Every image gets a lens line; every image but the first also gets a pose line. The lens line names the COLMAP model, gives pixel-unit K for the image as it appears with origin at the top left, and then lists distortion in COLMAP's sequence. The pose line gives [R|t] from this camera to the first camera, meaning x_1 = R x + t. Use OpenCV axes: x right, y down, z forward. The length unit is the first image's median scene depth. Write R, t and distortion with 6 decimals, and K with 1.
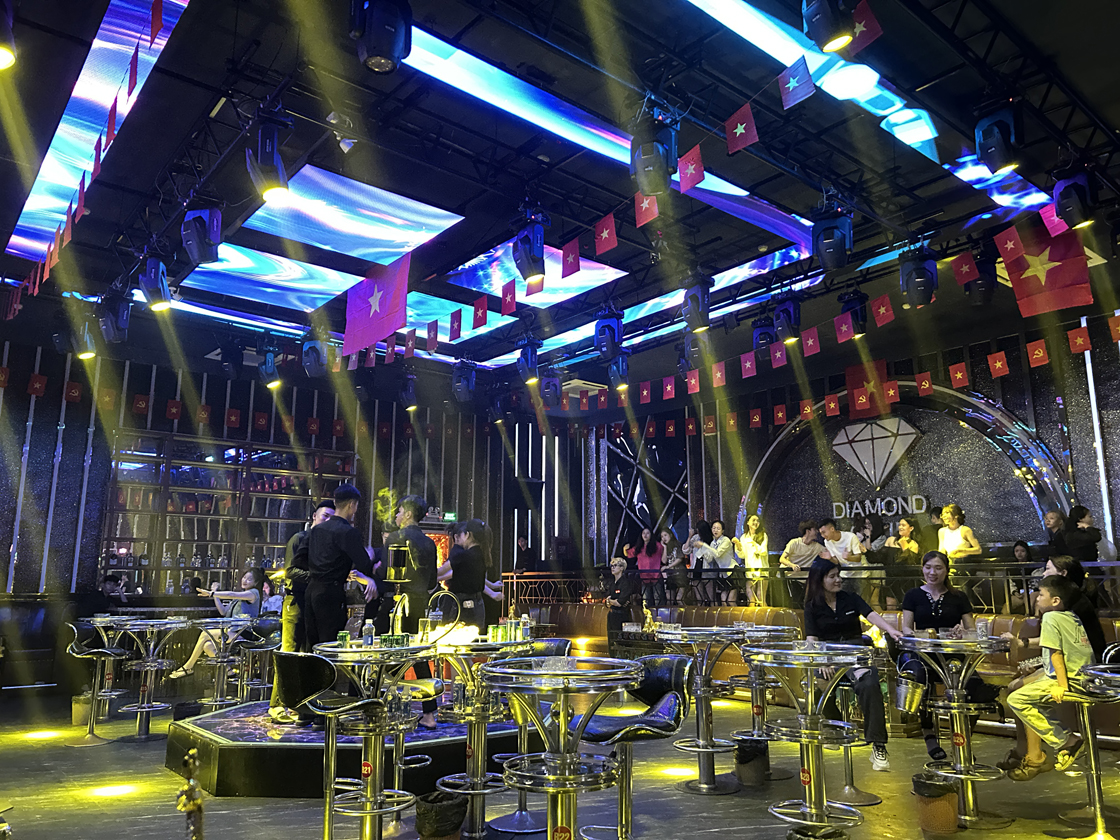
lens RADIAL K [[834.7, 0, 566.3], [0, 834.7, 426.5], [0, 0, 1]] dist [0.070656, -0.075476]
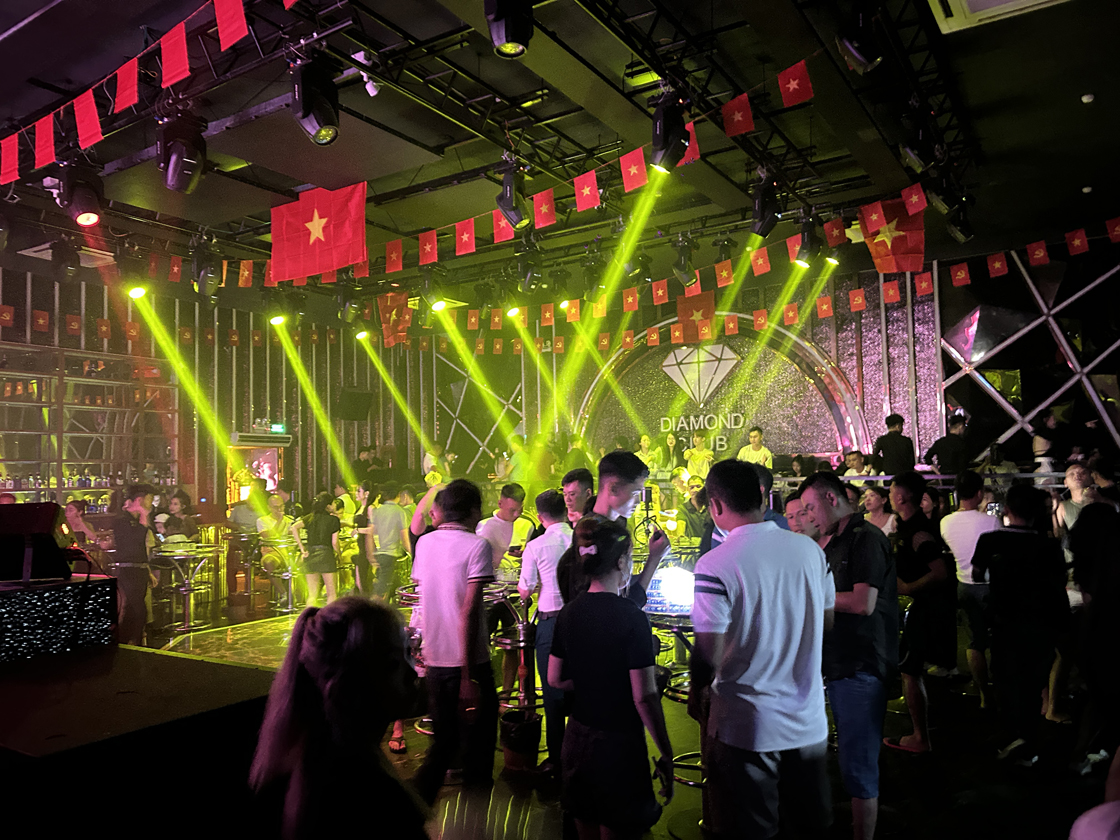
lens RADIAL K [[834.7, 0, 566.0], [0, 834.7, 426.4], [0, 0, 1]] dist [0.070656, -0.075476]
pose [[0.953961, -0.002741, 0.299919, -0.142835], [-0.035074, 0.992078, 0.120627, -0.028676], [-0.297874, -0.125593, 0.946307, -0.018953]]
